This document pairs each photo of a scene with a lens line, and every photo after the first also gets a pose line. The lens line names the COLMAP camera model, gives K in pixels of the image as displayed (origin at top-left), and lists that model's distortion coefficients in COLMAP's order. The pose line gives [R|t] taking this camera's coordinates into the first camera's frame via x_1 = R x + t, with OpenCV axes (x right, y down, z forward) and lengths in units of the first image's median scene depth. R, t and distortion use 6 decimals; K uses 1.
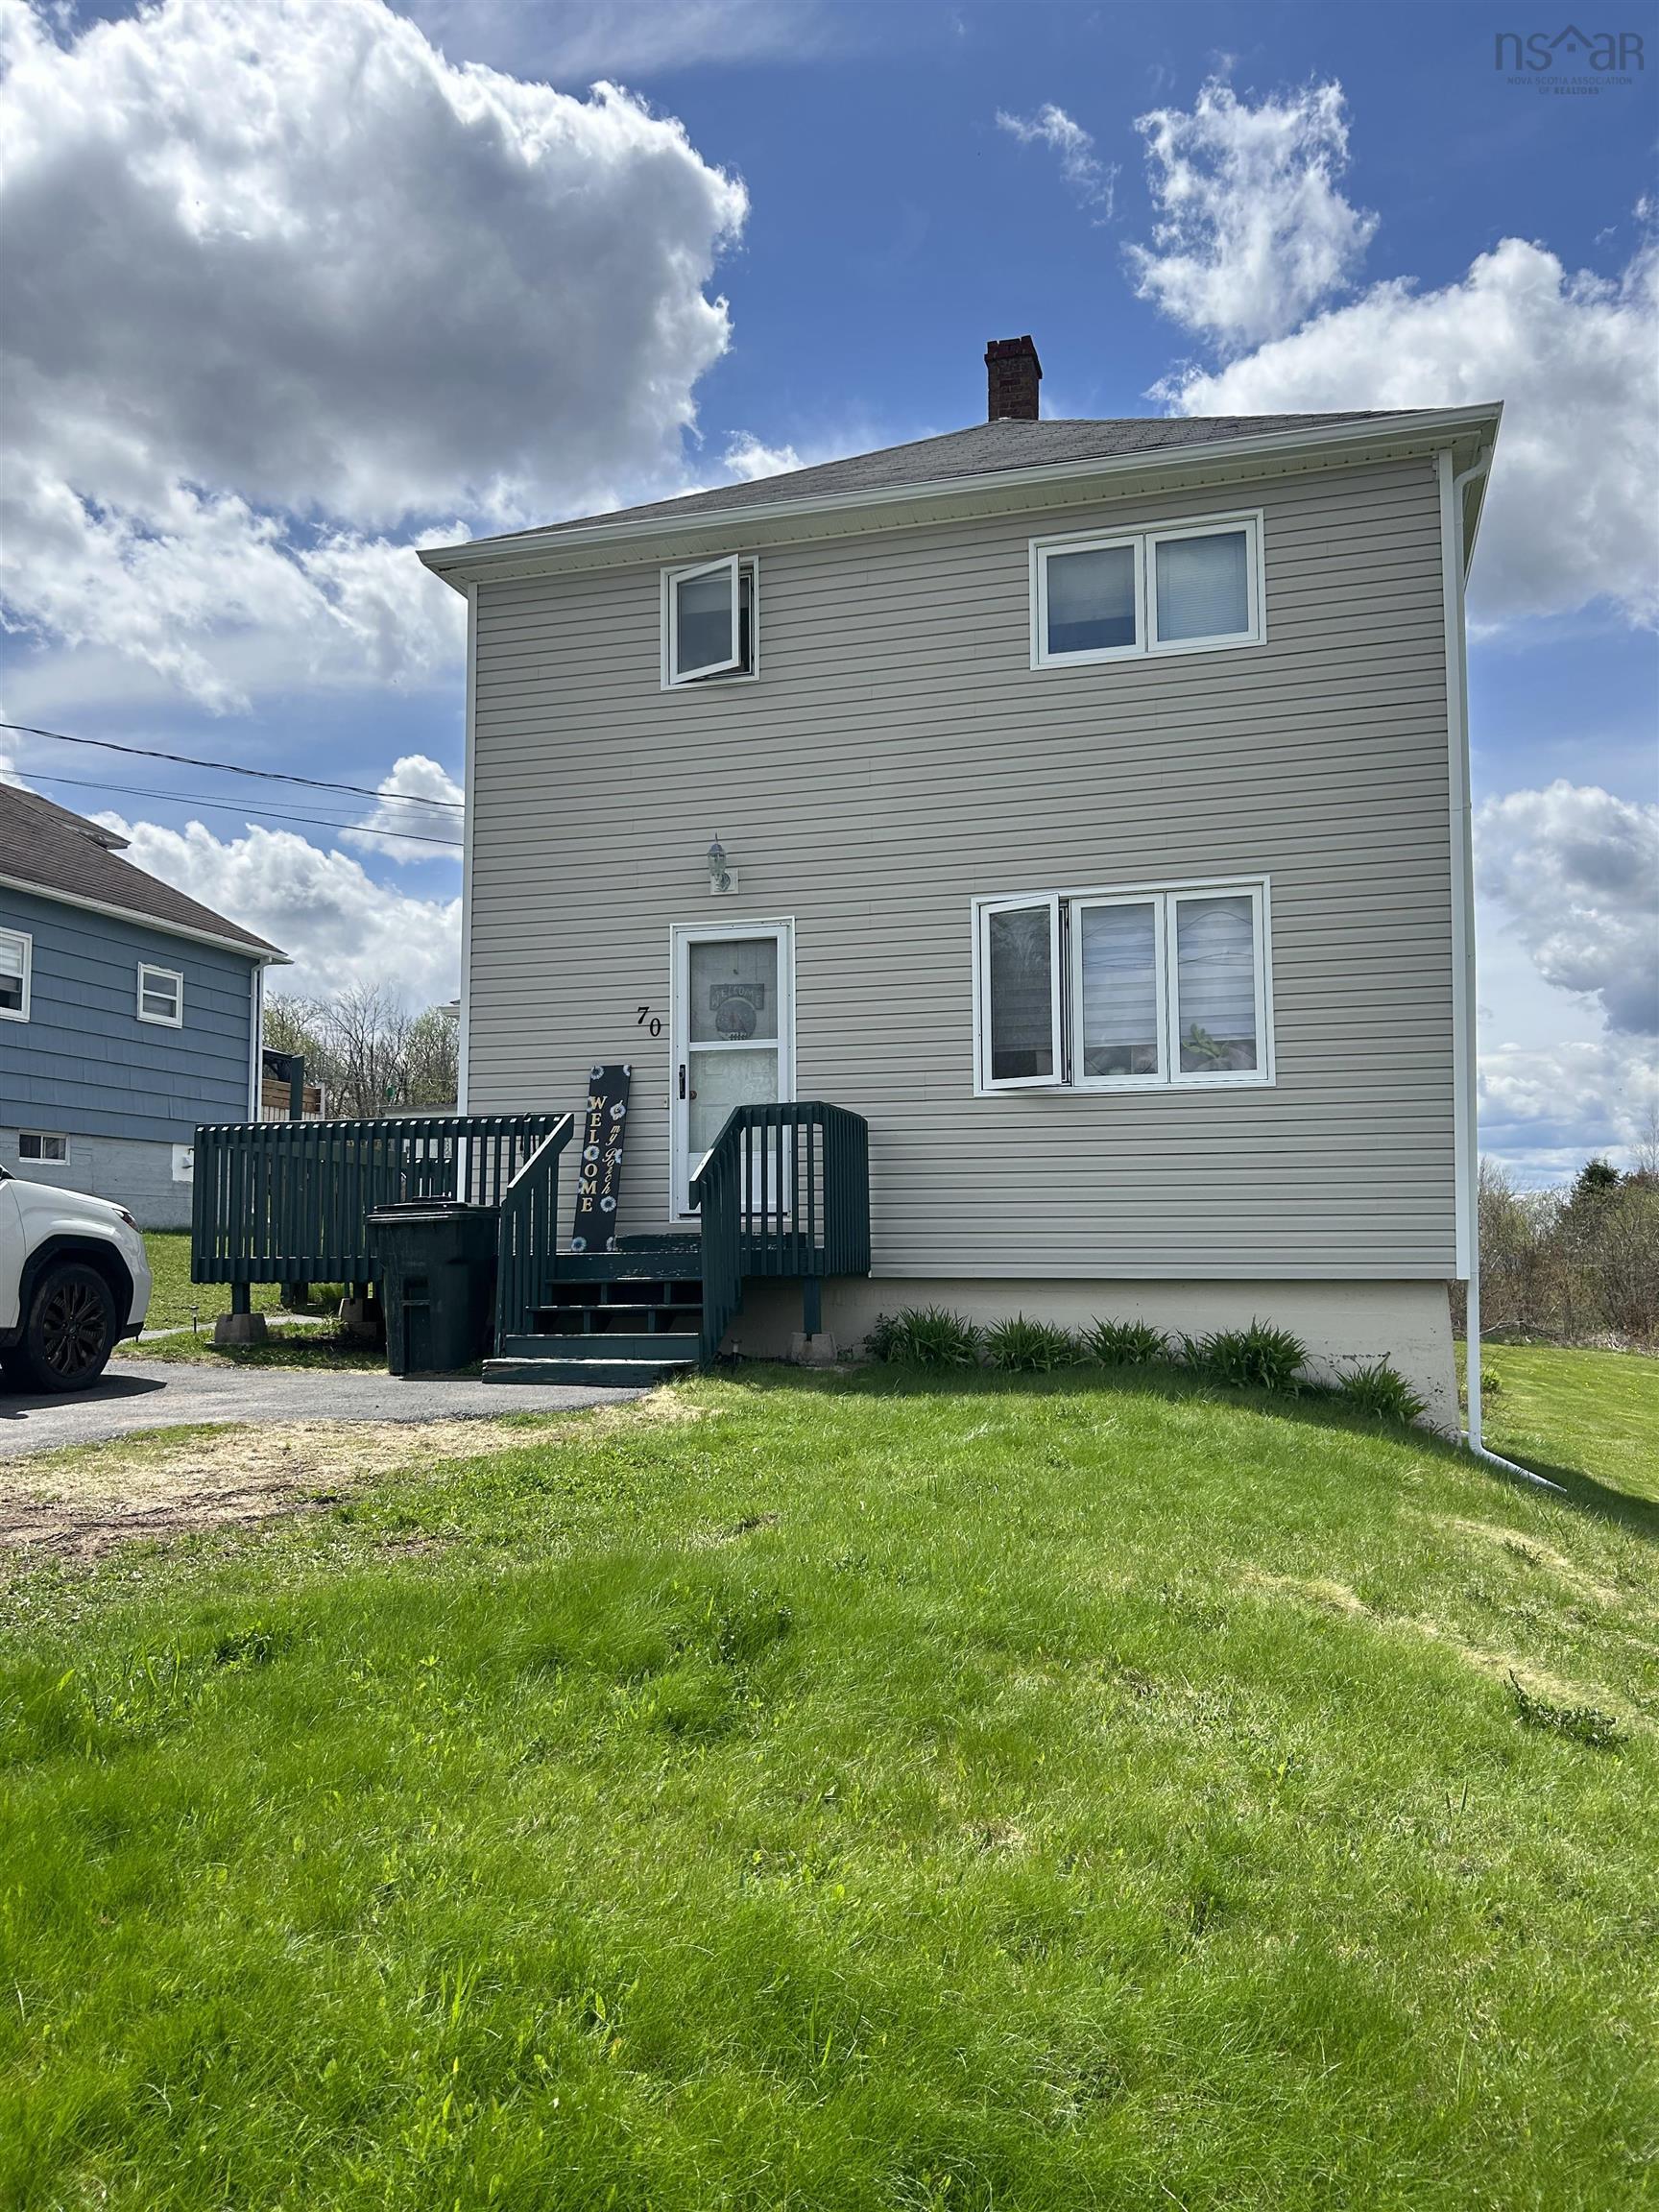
lens RADIAL K [[1661.3, 0, 788.4], [0, 1661.3, 1110.9], [0, 0, 1]] dist [0.126765, -0.316027]
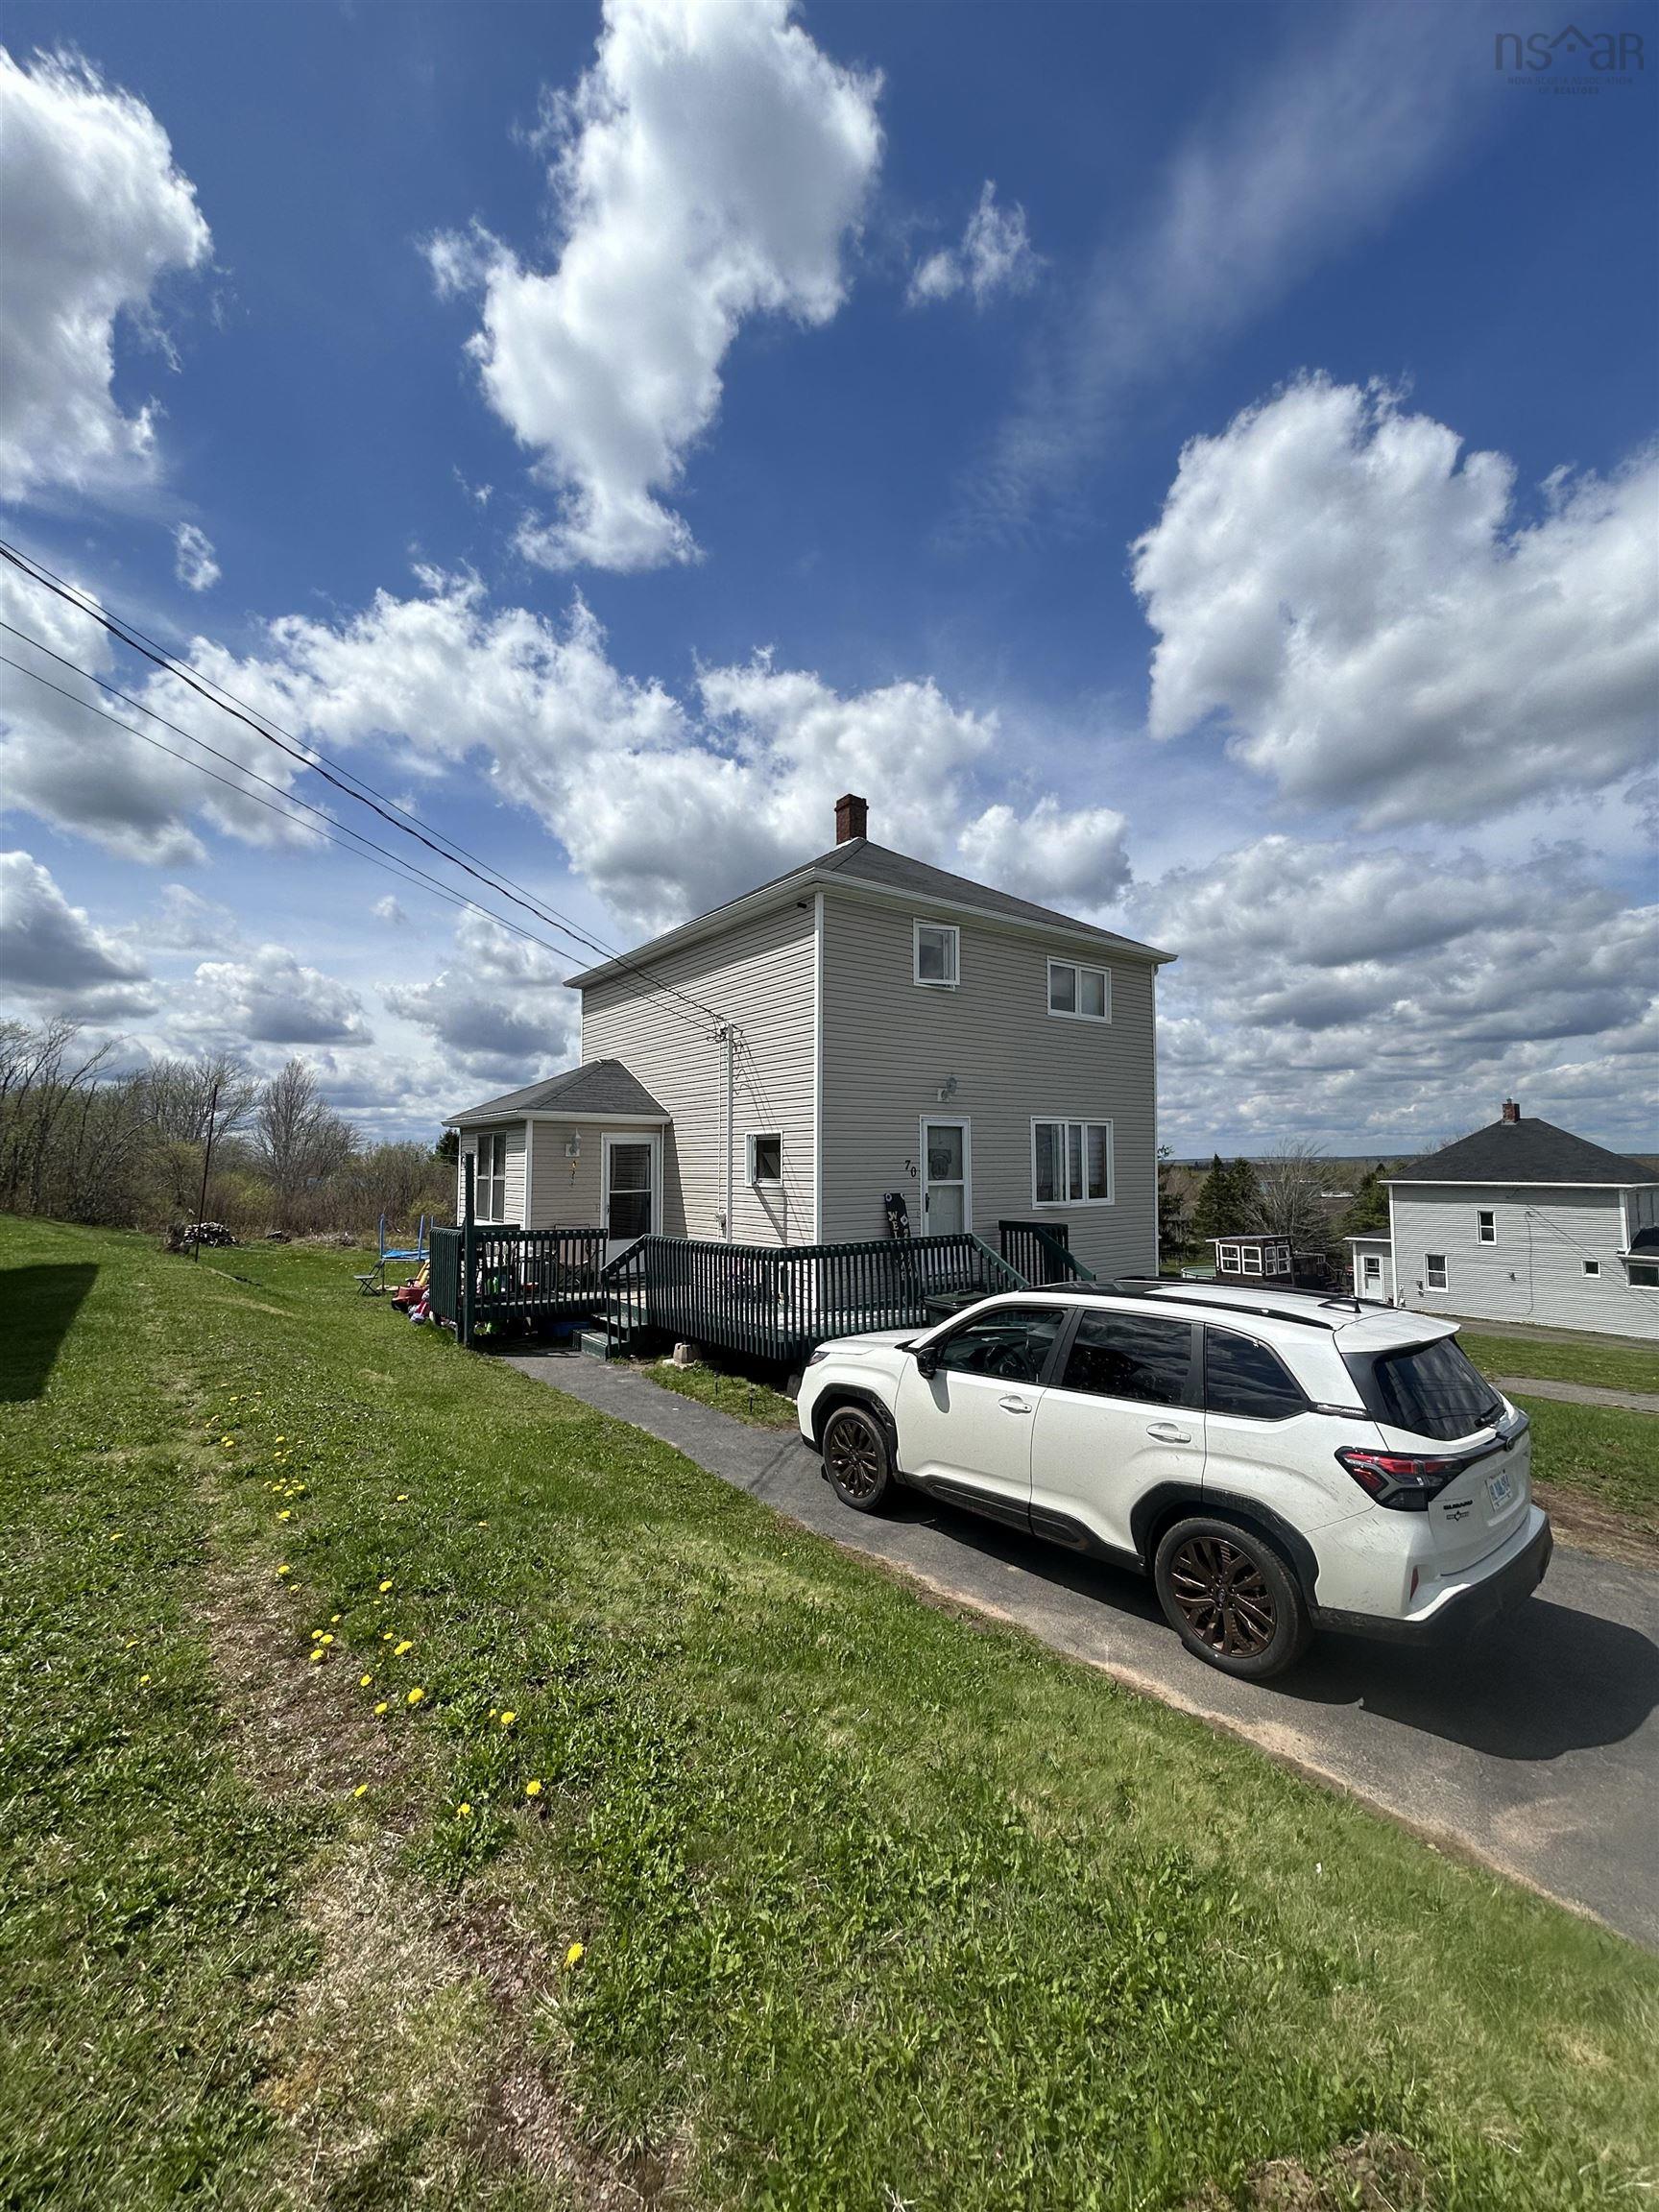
lens RADIAL K [[893.0, 0, 837.6], [0, 893.0, 1109.1], [0, 0, 1]] dist [0.001358, 0.000154]
pose [[0.575589, 0.049802, 0.816221, -0.951542], [-0.067239, 0.997646, -0.013455, -0.103311], [-0.814970, -0.047137, 0.577583, 0.533260]]
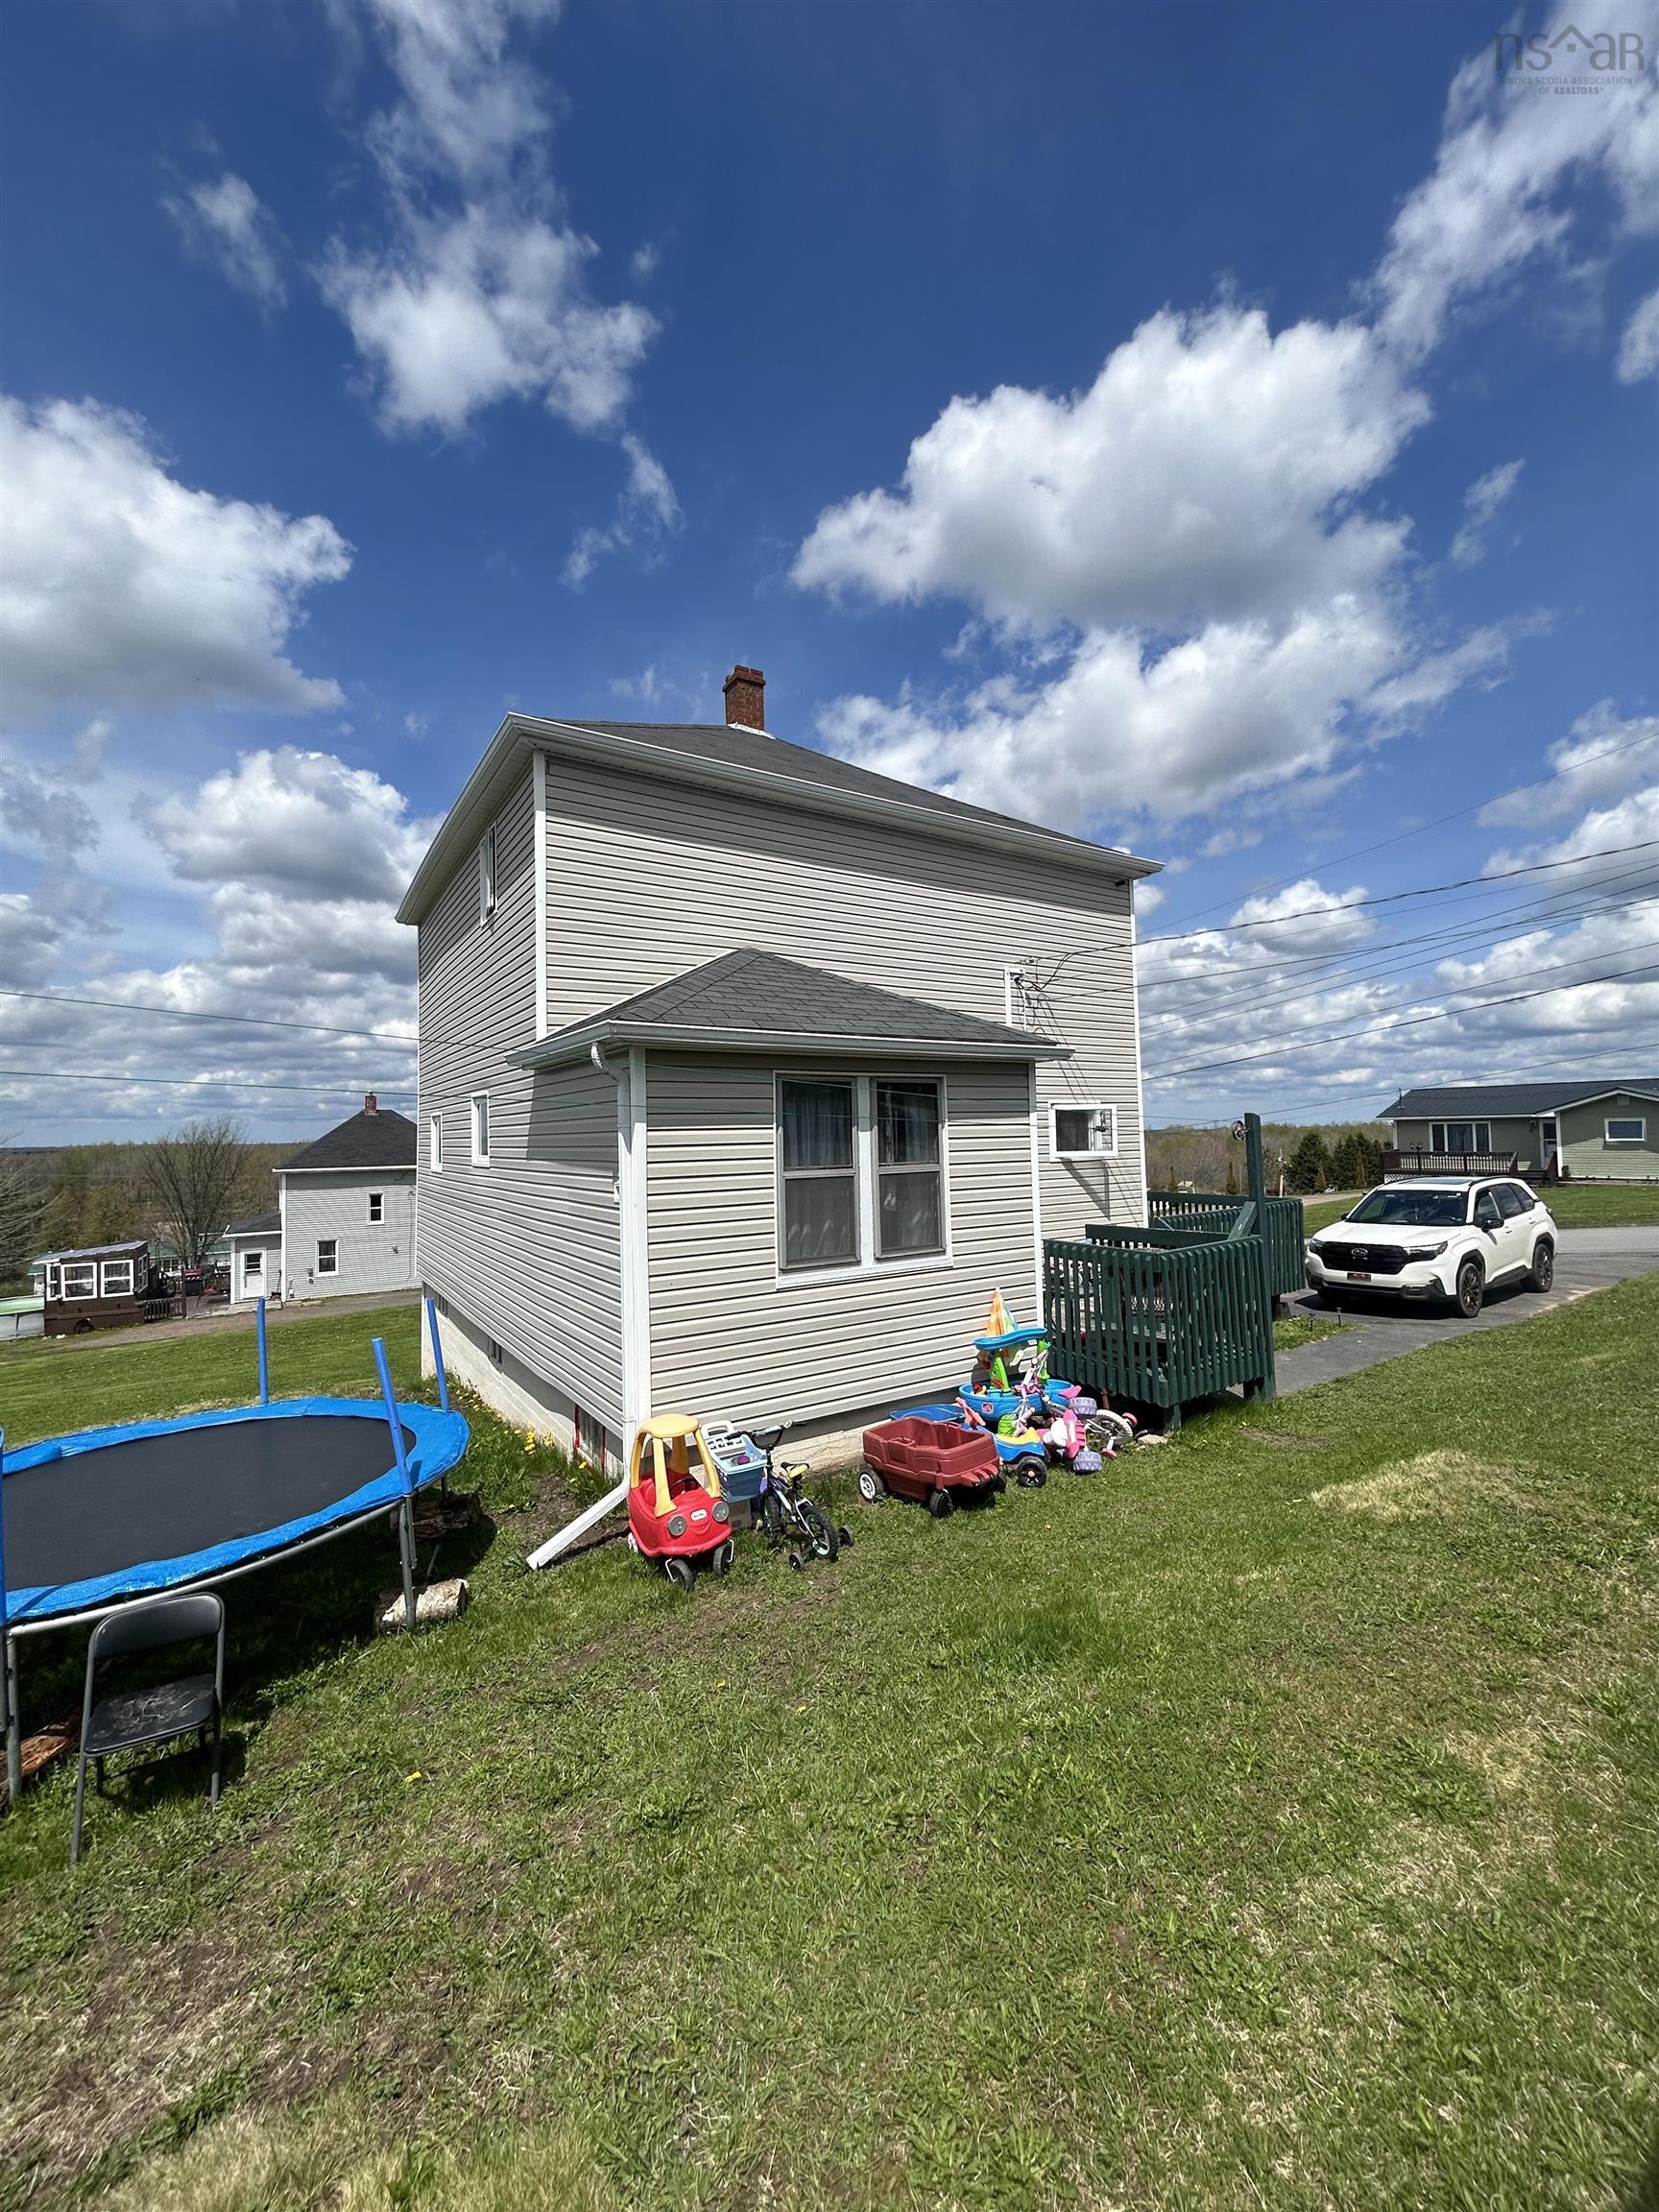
lens RADIAL K [[887.2, 0, 833.6], [0, 887.2, 1107.1], [0, 0, 1]] dist [-0.000337, 0.000030]
pose [[-0.769345, 0.040471, 0.637550, -0.575804], [-0.030742, 0.994490, -0.100226, 0.022080], [-0.638093, -0.096708, -0.763862, 2.052743]]
